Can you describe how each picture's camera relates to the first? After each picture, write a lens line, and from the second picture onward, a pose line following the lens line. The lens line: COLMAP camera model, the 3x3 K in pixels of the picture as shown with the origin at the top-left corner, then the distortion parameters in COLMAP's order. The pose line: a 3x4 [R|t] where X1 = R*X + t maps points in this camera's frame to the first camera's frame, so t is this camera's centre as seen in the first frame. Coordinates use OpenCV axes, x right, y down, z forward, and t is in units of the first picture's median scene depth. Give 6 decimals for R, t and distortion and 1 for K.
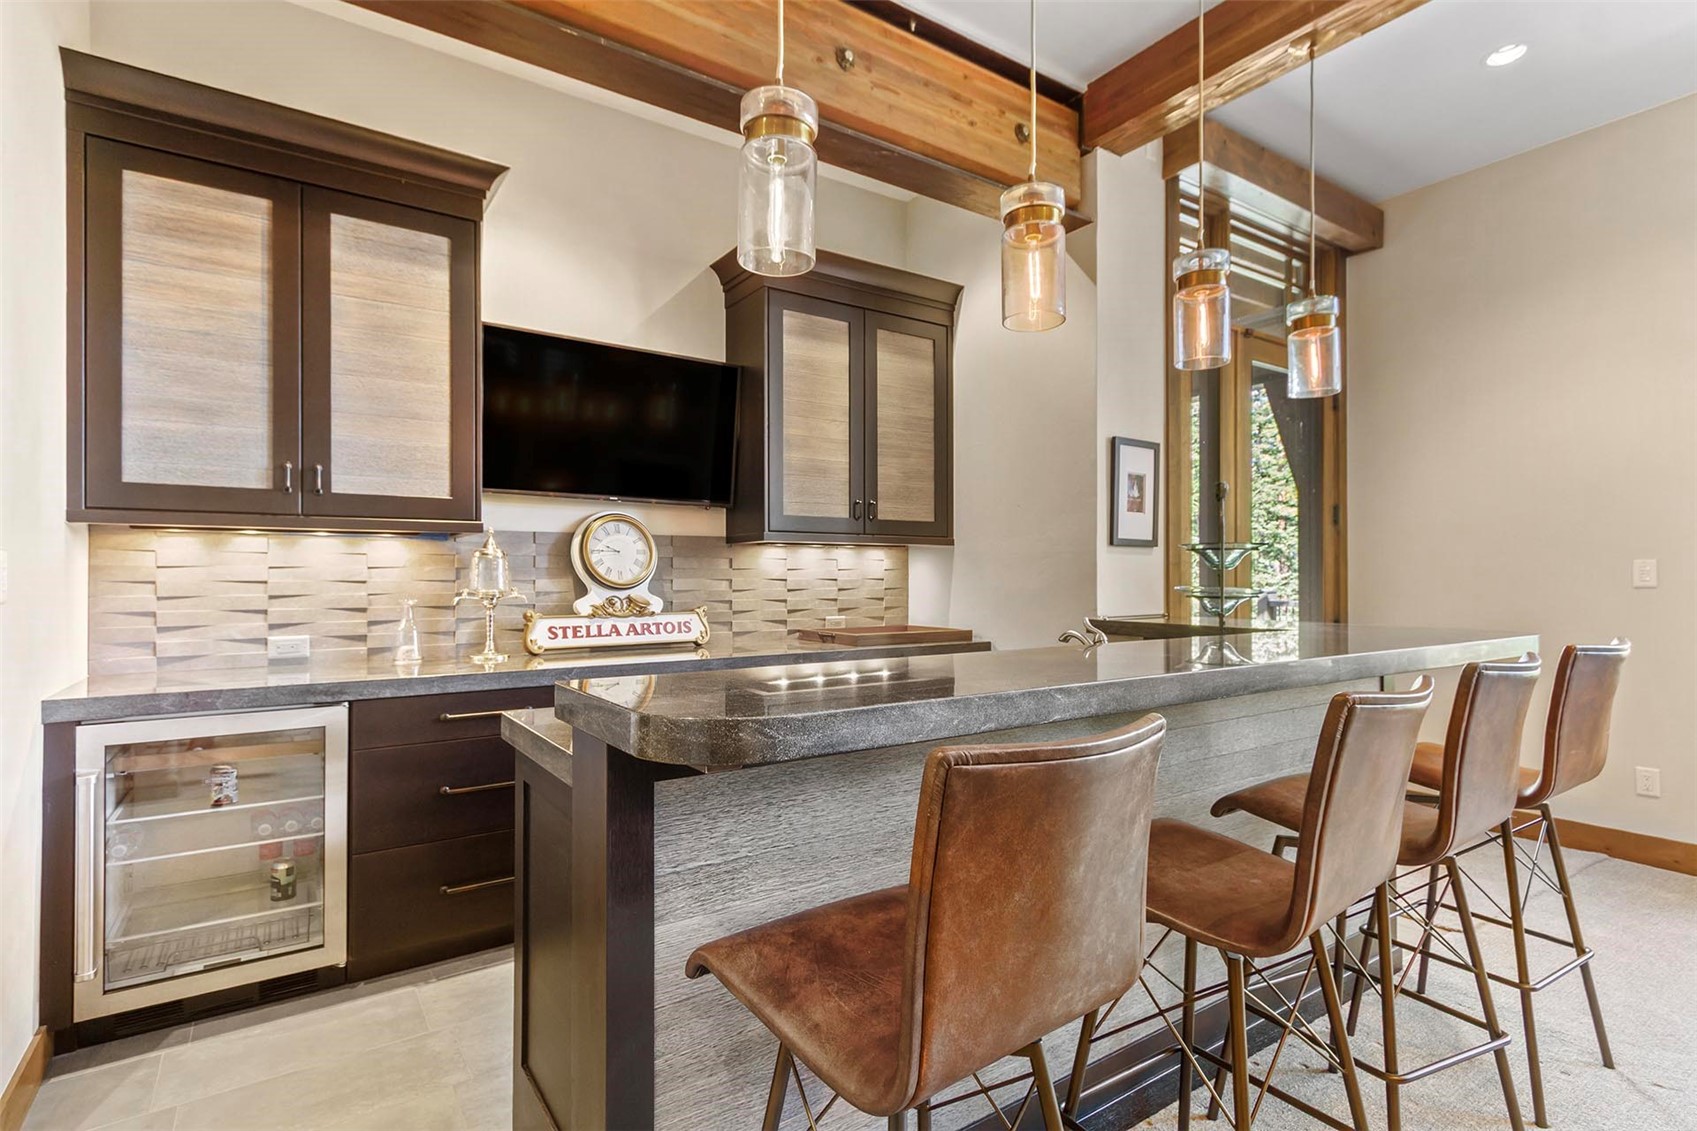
lens RADIAL K [[835.0, 0, 843.3], [0, 835.0, 570.1], [0, 0, 1]] dist [0.004049, 0.000257]
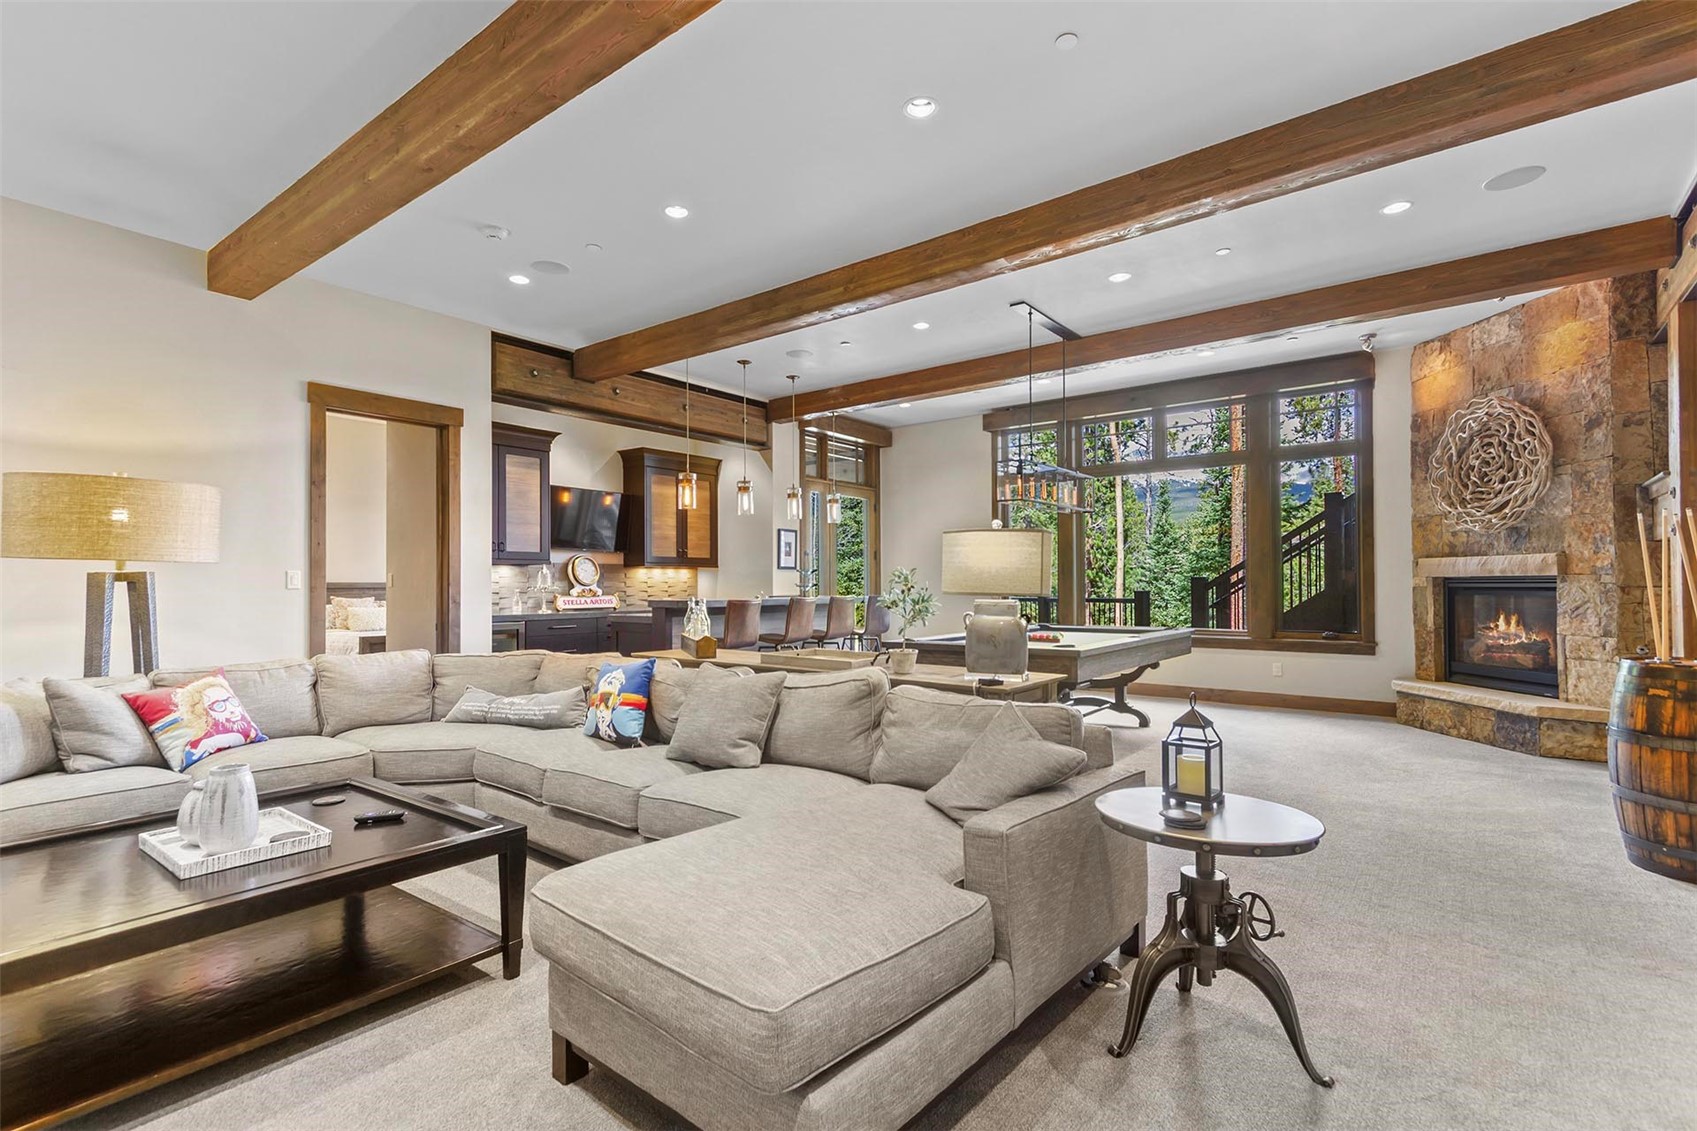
lens RADIAL K [[788.5, 0, 837.7], [0, 788.5, 570.3], [0, 0, 1]] dist [0.010729, 0.000437]
pose [[0.953537, 0.002221, 0.301267, -0.259713], [0.001824, 0.999912, -0.013143, 0.008749], [-0.301270, 0.013082, 0.953449, -1.469794]]
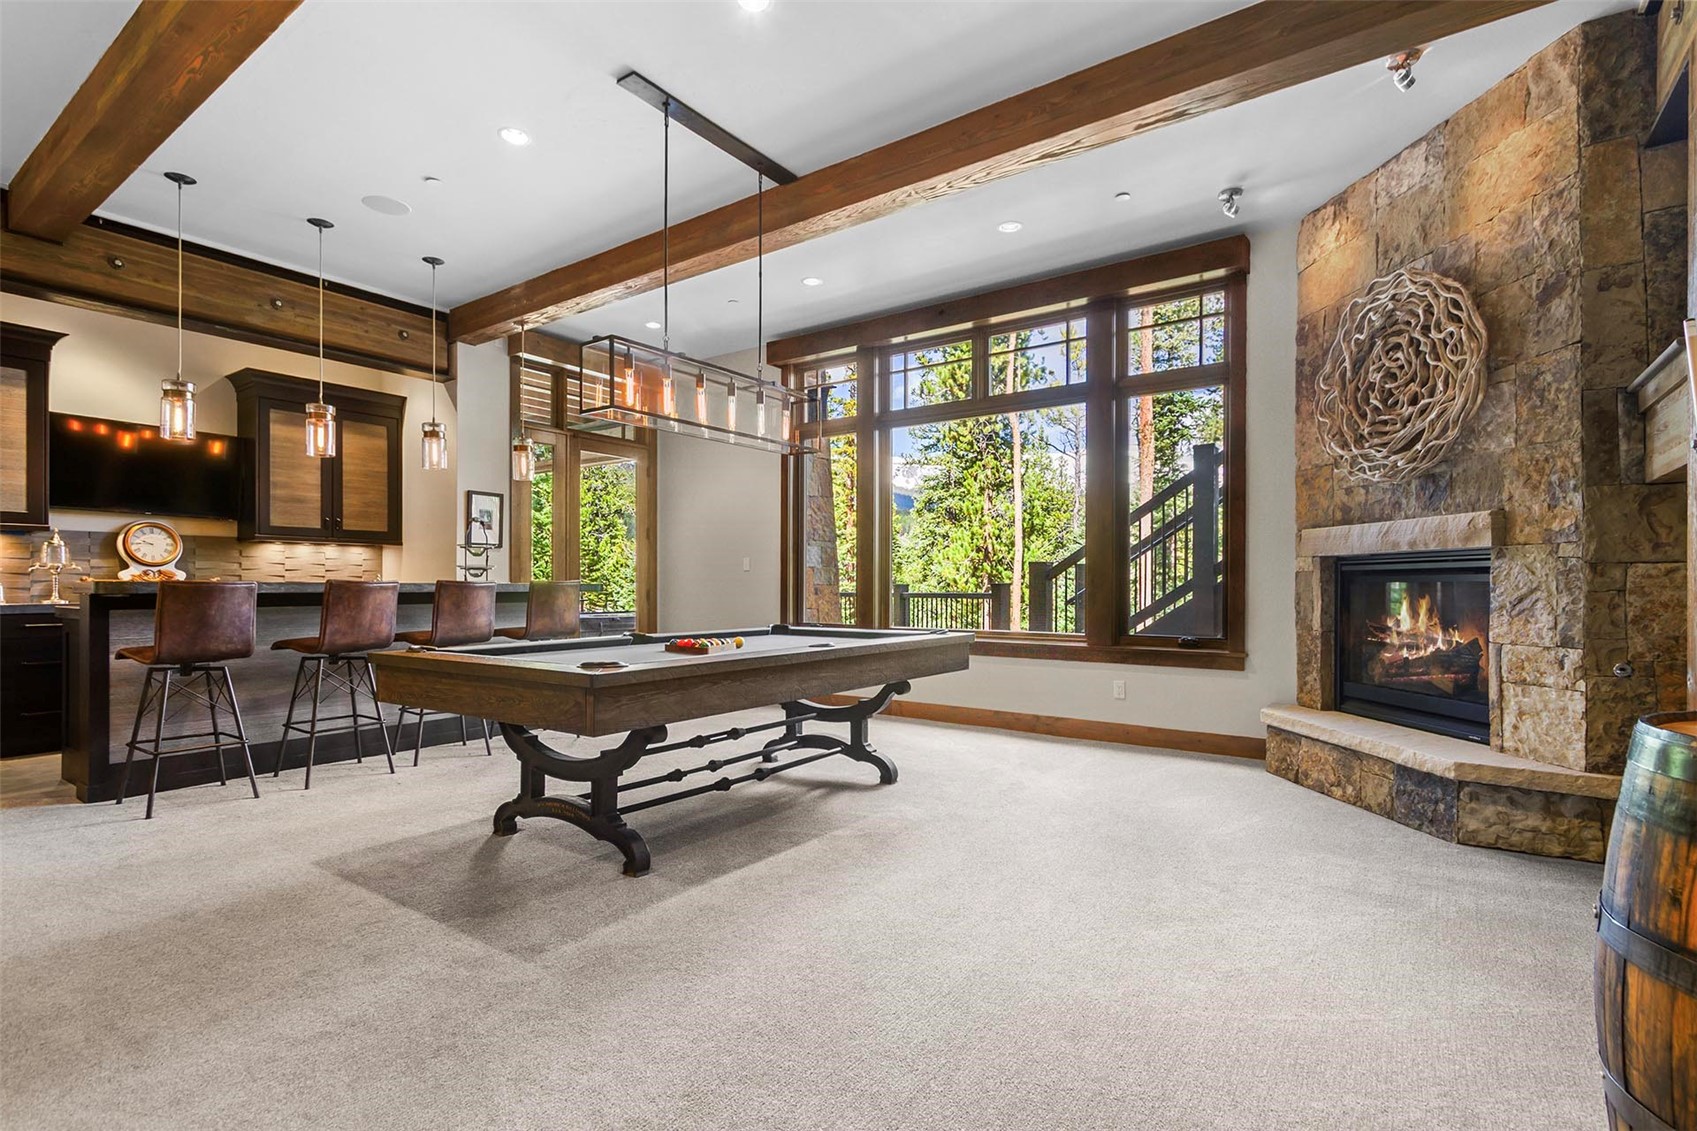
lens RADIAL K [[798.6, 0, 846.3], [0, 798.6, 580.9], [0, 0, 1]] dist [-0.001899, -0.001197]
pose [[0.937617, 0.004909, 0.347634, 0.499588], [-0.005175, 0.999987, -0.000162, 0.046179], [-0.347630, -0.001648, 0.937630, -1.034489]]
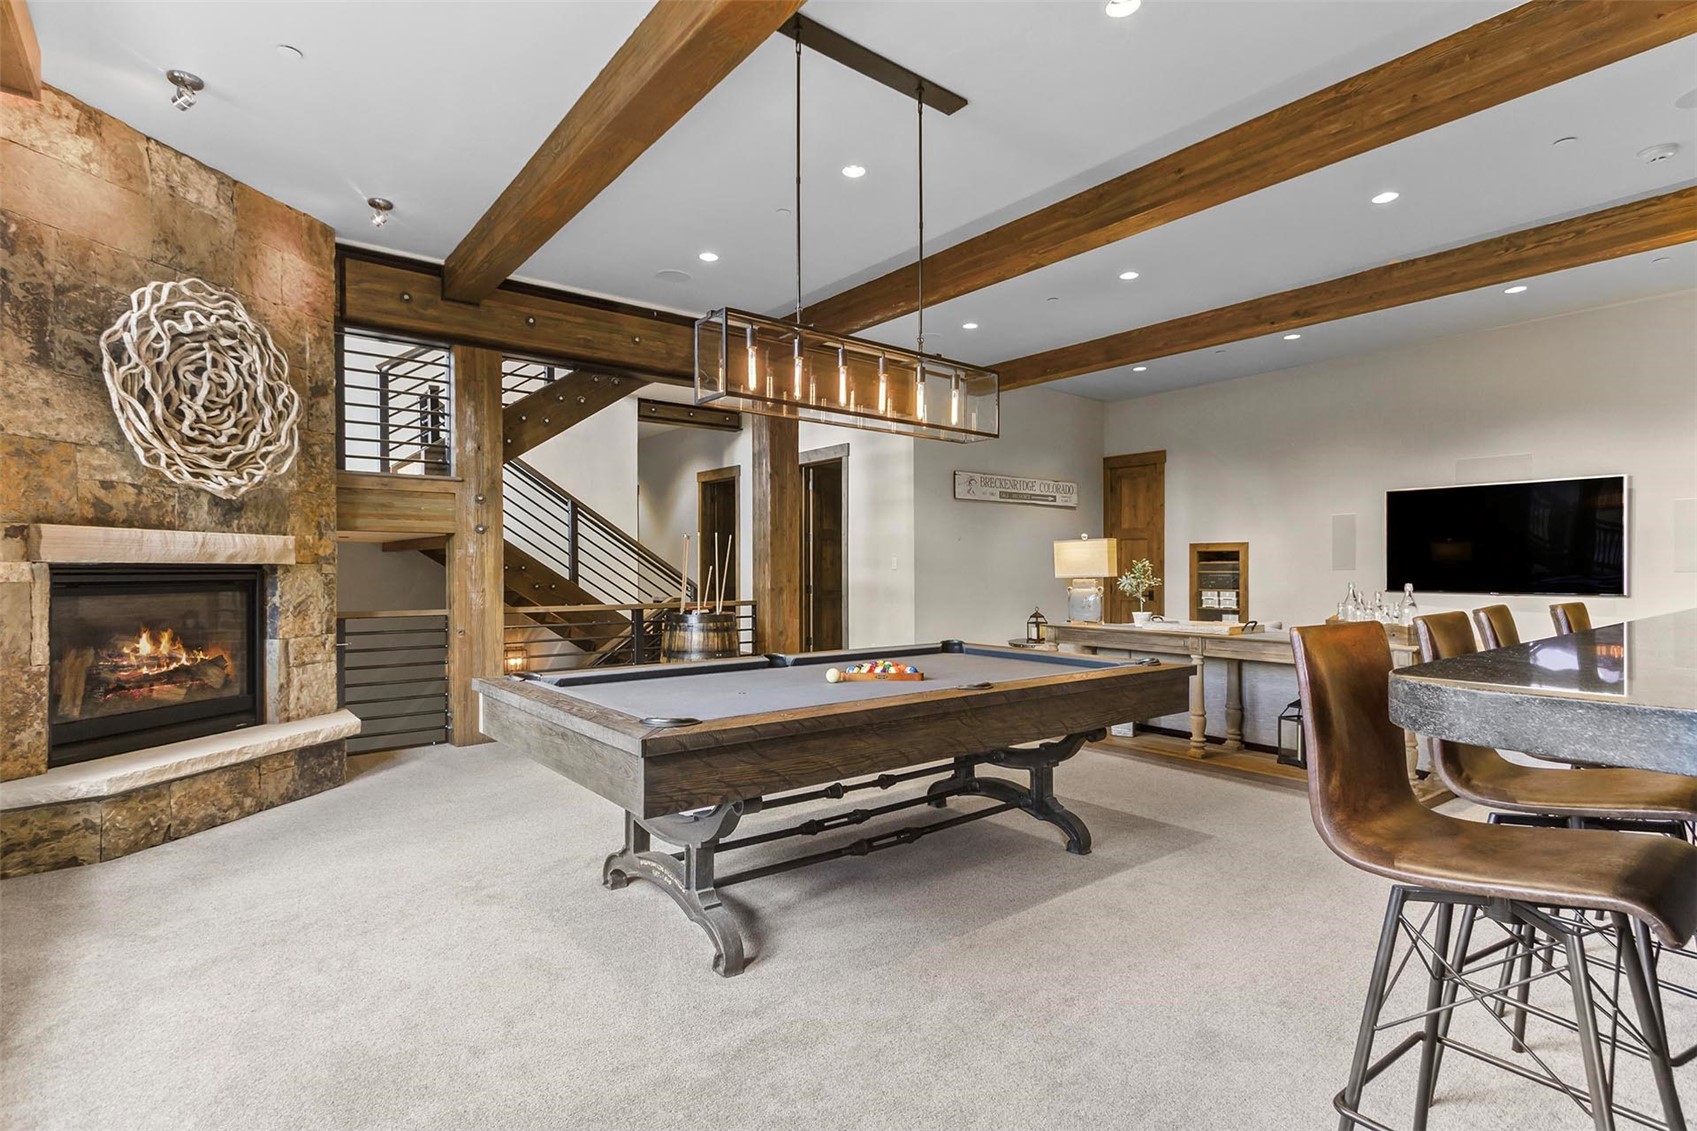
lens RADIAL K [[835.0, 0, 843.3], [0, 835.0, 570.1], [0, 0, 1]] dist [0.004049, 0.000257]
pose [[-0.996564, 0.002683, -0.082782, 0.812956], [0.003147, 0.999980, -0.005480, 0.019823], [0.082766, -0.005722, -0.996553, 0.984551]]
